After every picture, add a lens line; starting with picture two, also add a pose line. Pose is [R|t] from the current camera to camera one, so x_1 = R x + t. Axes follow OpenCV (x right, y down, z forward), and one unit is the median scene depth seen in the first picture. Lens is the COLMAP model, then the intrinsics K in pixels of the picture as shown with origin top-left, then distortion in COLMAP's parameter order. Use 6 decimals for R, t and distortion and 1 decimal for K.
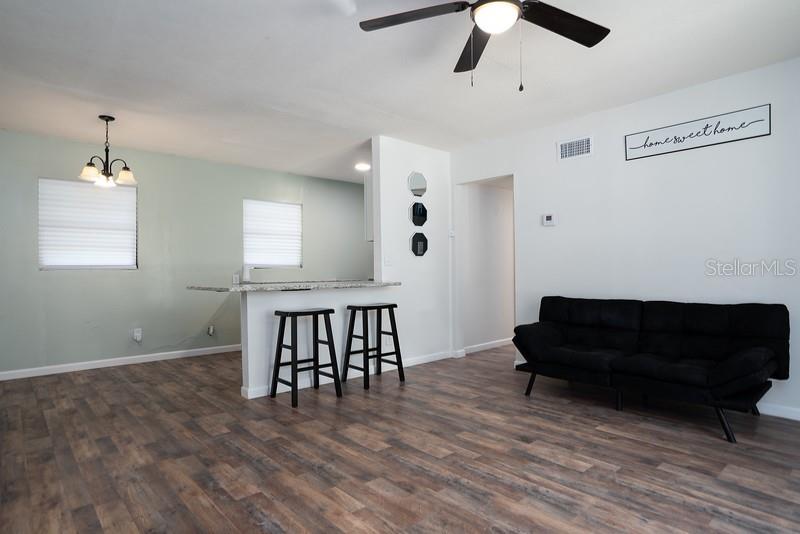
lens RADIAL K [[440.9, 0, 398.2], [0, 440.9, 265.9], [0, 0, 1]] dist [-0.019203, 0.001385]
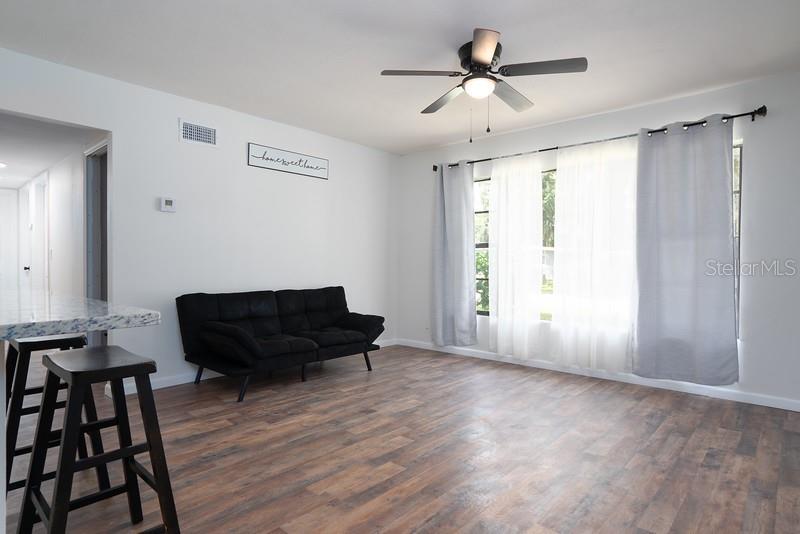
lens RADIAL K [[440.9, 0, 395.5], [0, 440.9, 269.6], [0, 0, 1]] dist [-0.019203, 0.001385]
pose [[-0.092531, -0.004746, 0.995699, -0.890617], [-0.016617, 0.999857, 0.003222, 0.016574], [-0.995571, -0.016247, -0.092596, 1.062762]]
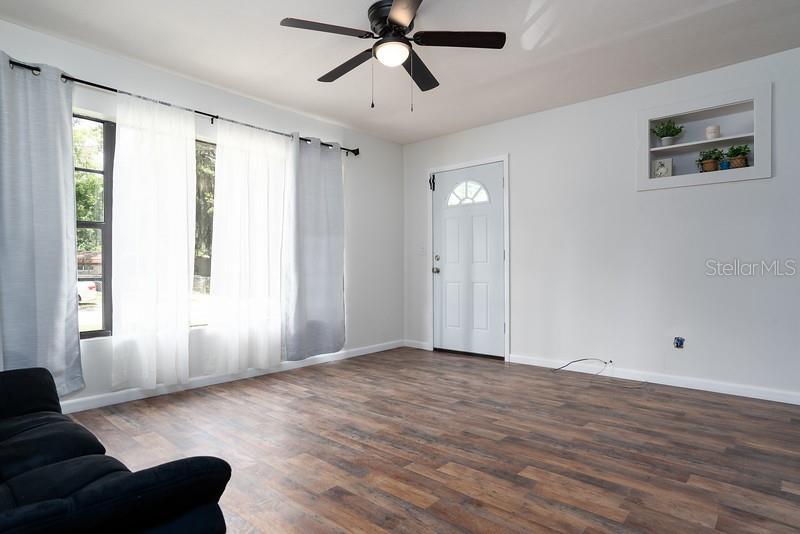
lens RADIAL K [[448.3, 0, 391.6], [0, 448.3, 268.0], [0, 0, 1]] dist [-0.002029, 0.000873]
pose [[-0.994929, 0.010404, -0.100042, 0.275851], [0.011920, 0.999823, -0.014571, 0.056505], [0.099873, -0.015689, -0.994877, 1.741313]]
